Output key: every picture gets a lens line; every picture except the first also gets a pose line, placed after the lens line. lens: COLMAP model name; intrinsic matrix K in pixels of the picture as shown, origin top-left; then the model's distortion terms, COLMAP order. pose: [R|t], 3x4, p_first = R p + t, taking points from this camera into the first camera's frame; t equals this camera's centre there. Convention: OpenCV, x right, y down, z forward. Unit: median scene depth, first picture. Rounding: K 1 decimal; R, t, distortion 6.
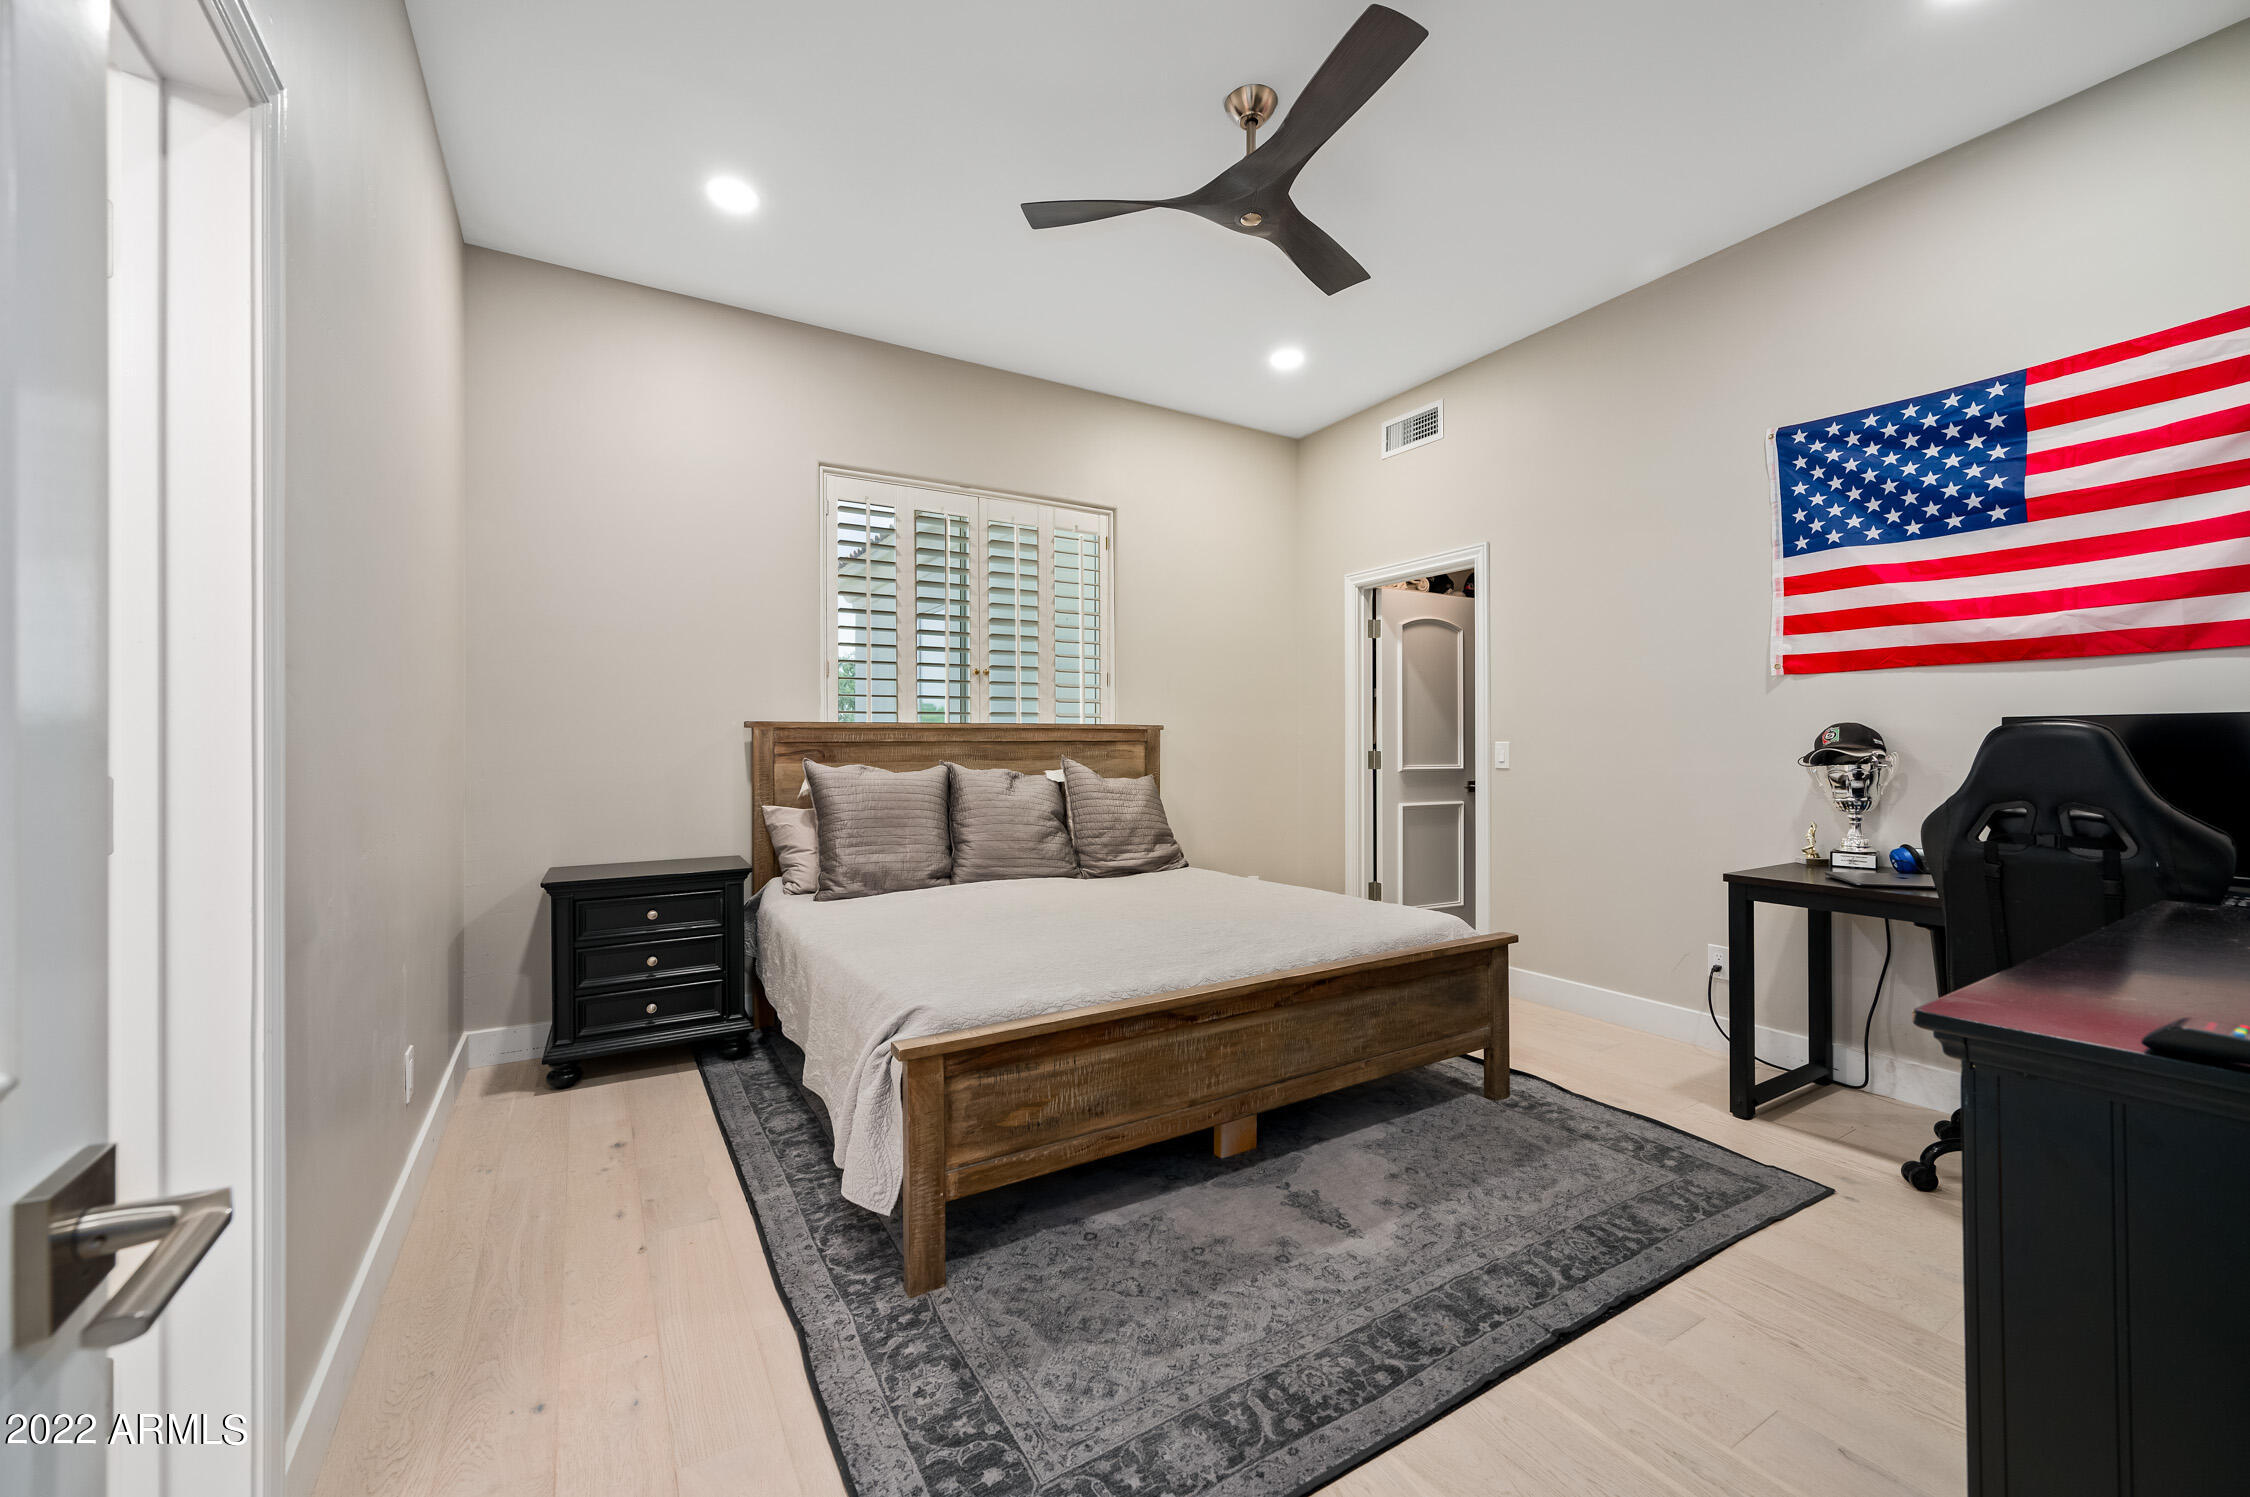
lens RADIAL K [[890.5, 0, 1127.4], [0, 890.5, 739.0], [0, 0, 1]] dist [0.000250, -0.000147]
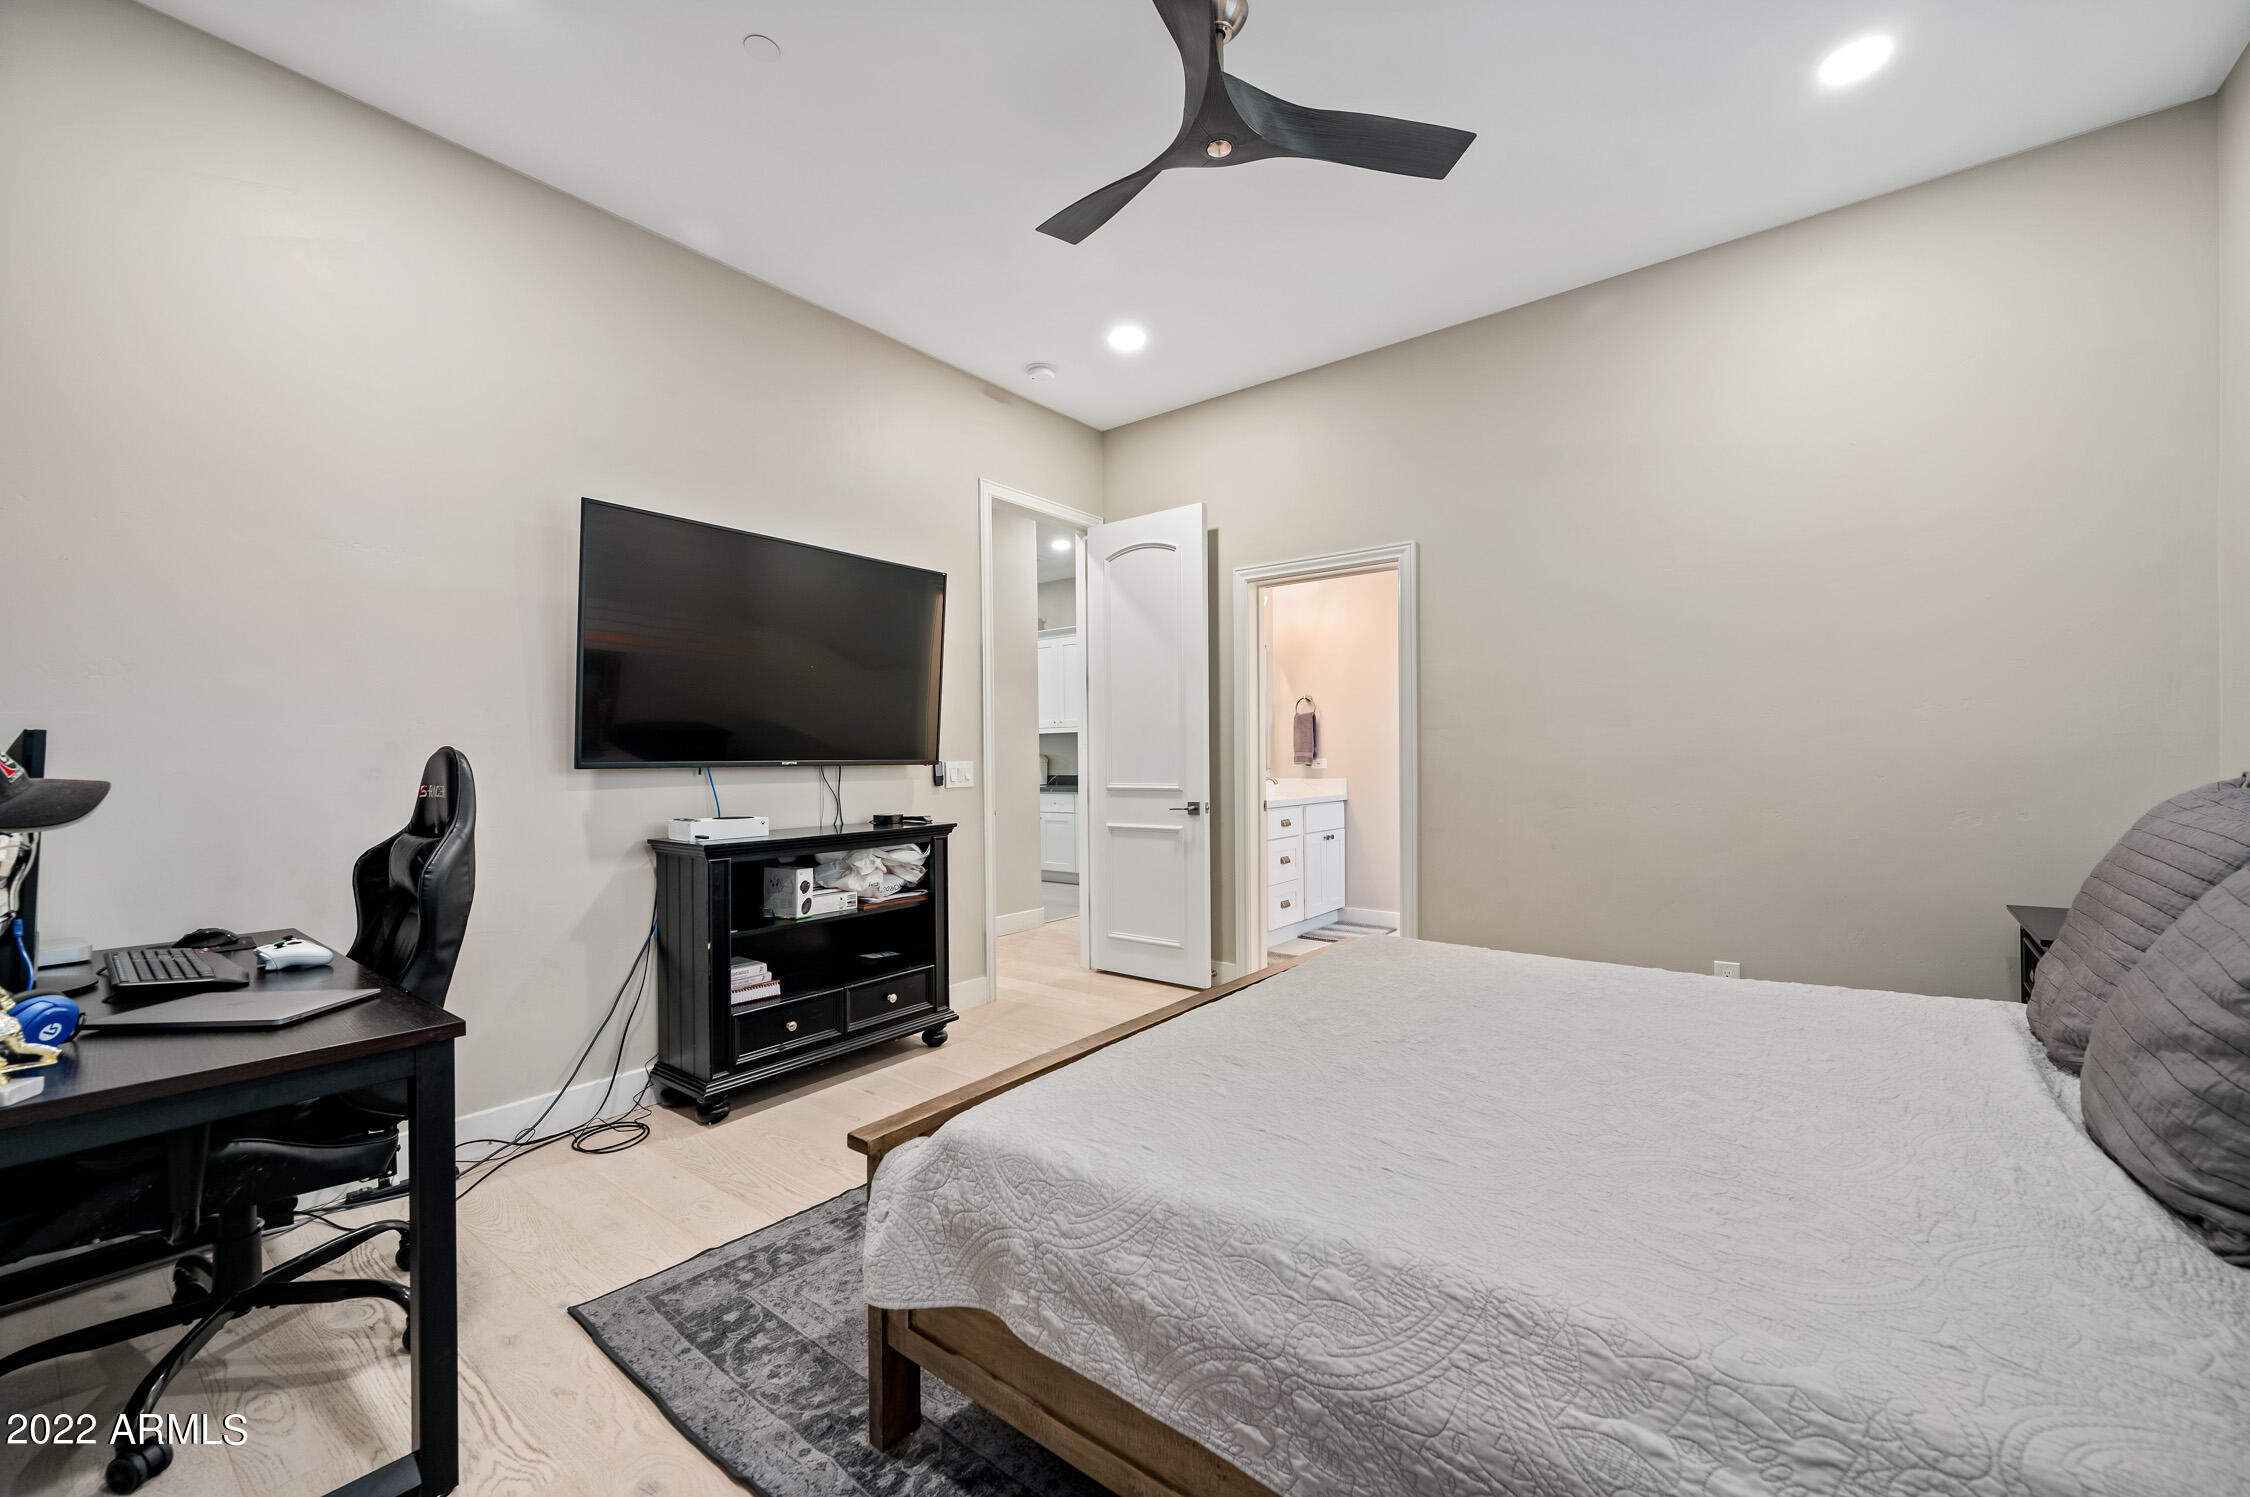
lens RADIAL K [[890.5, 0, 1127.4], [0, 890.5, 739.0], [0, 0, 1]] dist [0.000250, -0.000147]
pose [[-0.936951, 0.006824, -0.349394, 0.544388], [0.016773, 0.999535, -0.025458, 0.009686], [0.349057, -0.029713, -0.936630, 1.805336]]
